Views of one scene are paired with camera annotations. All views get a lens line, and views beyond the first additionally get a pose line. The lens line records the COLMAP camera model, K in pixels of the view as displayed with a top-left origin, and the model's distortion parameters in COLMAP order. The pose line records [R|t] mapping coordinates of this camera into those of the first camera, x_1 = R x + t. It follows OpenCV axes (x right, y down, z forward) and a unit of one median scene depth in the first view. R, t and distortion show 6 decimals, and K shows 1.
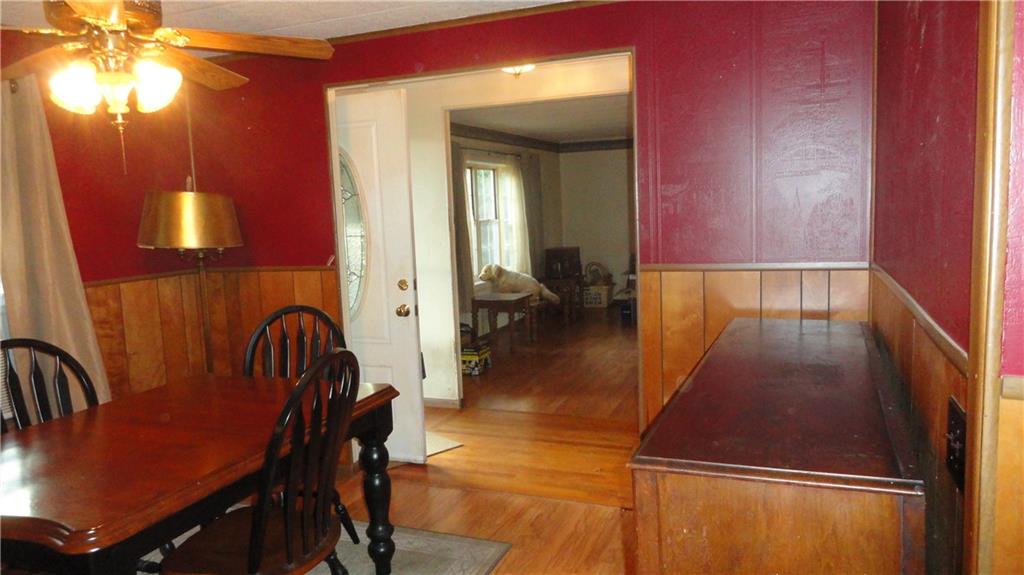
lens RADIAL K [[720.2, 0, 514.6], [0, 720.2, 287.9], [0, 0, 1]] dist [-0.000130, 0.000346]
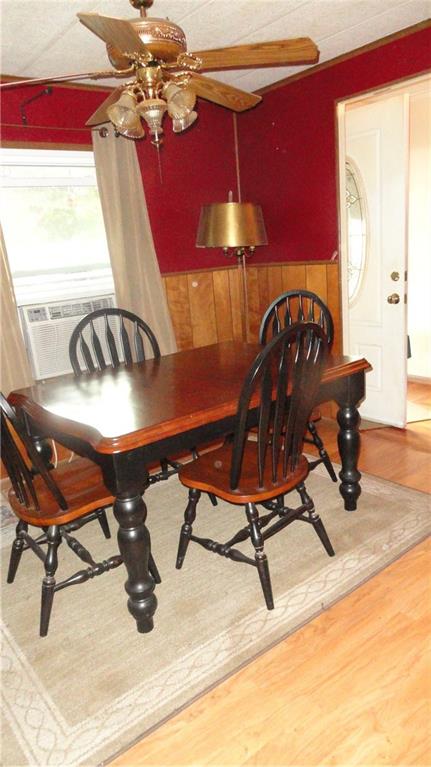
lens RADIAL K [[539.5, 0, 216.7], [0, 539.5, 383.4], [0, 0, 1]] dist [-0.000130, 0.000346]
pose [[0.865948, 0.098022, -0.490435, 0.041544], [-0.012877, 0.984650, 0.174064, 0.019130], [0.499969, -0.144415, 0.853918, 0.093738]]
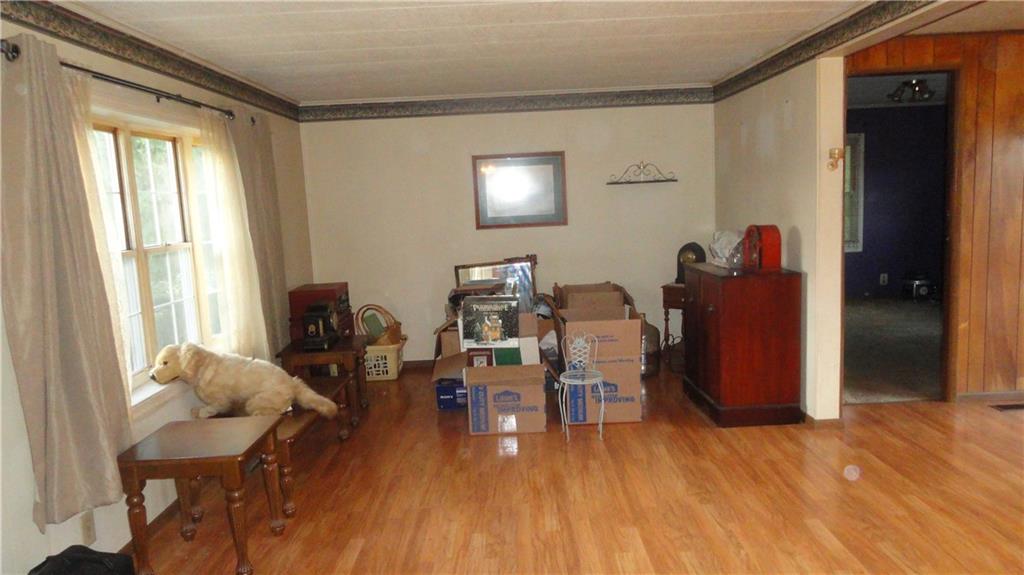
lens RADIAL K [[720.2, 0, 512.9], [0, 720.2, 284.6], [0, 0, 1]] dist [-0.000130, 0.000346]
pose [[0.924934, -0.052315, 0.376511, -0.006500], [0.054785, 0.998490, 0.004152, -0.065124], [-0.376159, 0.016787, 0.926403, 0.536112]]
